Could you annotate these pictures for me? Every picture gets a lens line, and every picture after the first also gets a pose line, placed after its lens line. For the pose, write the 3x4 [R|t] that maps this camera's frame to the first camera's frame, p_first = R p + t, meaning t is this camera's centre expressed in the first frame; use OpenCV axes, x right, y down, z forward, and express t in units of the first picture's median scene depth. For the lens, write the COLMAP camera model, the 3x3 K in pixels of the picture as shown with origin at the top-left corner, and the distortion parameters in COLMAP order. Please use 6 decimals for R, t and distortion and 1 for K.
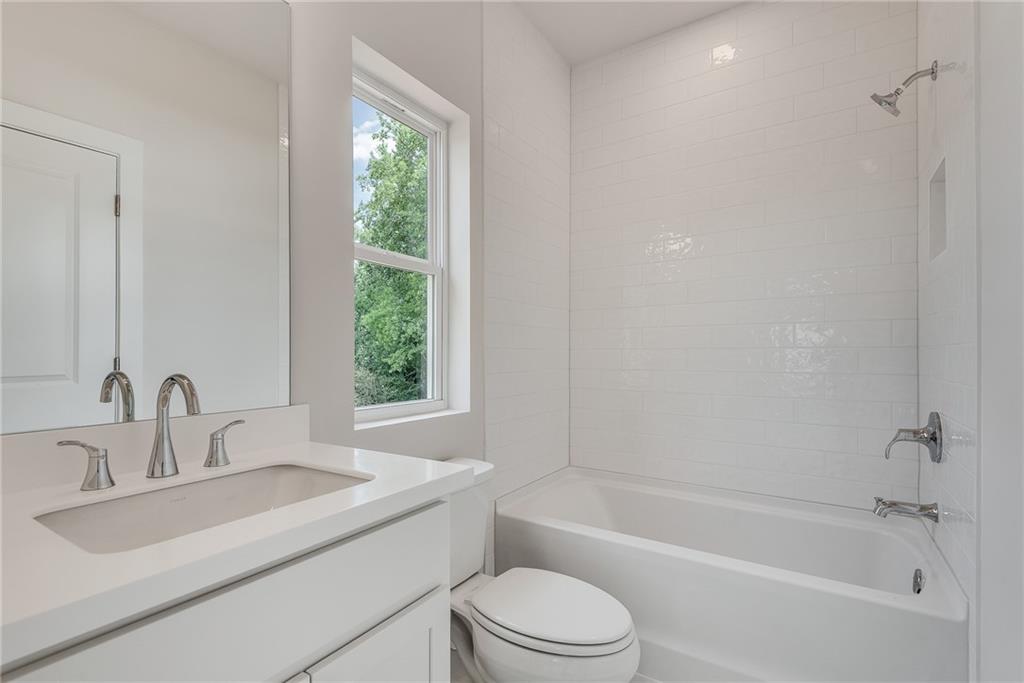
lens RADIAL K [[478.3, 0, 509.4], [0, 478.3, 347.5], [0, 0, 1]] dist [0.009193, -0.004928]
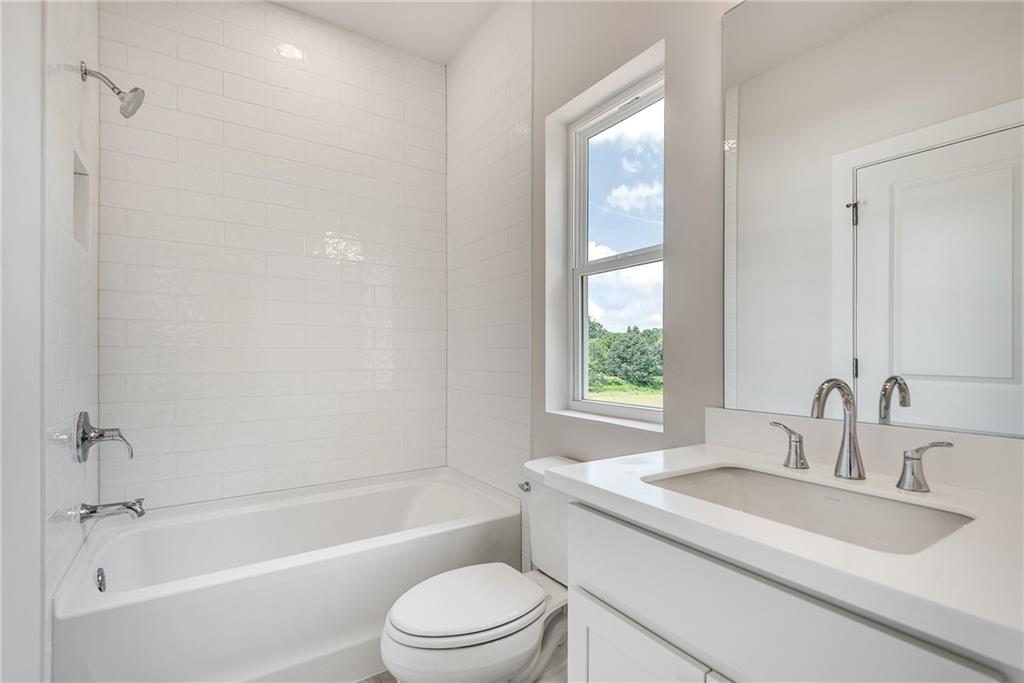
lens RADIAL K [[478.3, 0, 510.7], [0, 478.3, 348.3], [0, 0, 1]] dist [0.009193, -0.004928]
pose [[-0.416548, -0.013469, -0.909014, 0.522744], [-0.006808, 0.999908, -0.011696, 0.012502], [0.909088, 0.001316, -0.416602, 0.818098]]
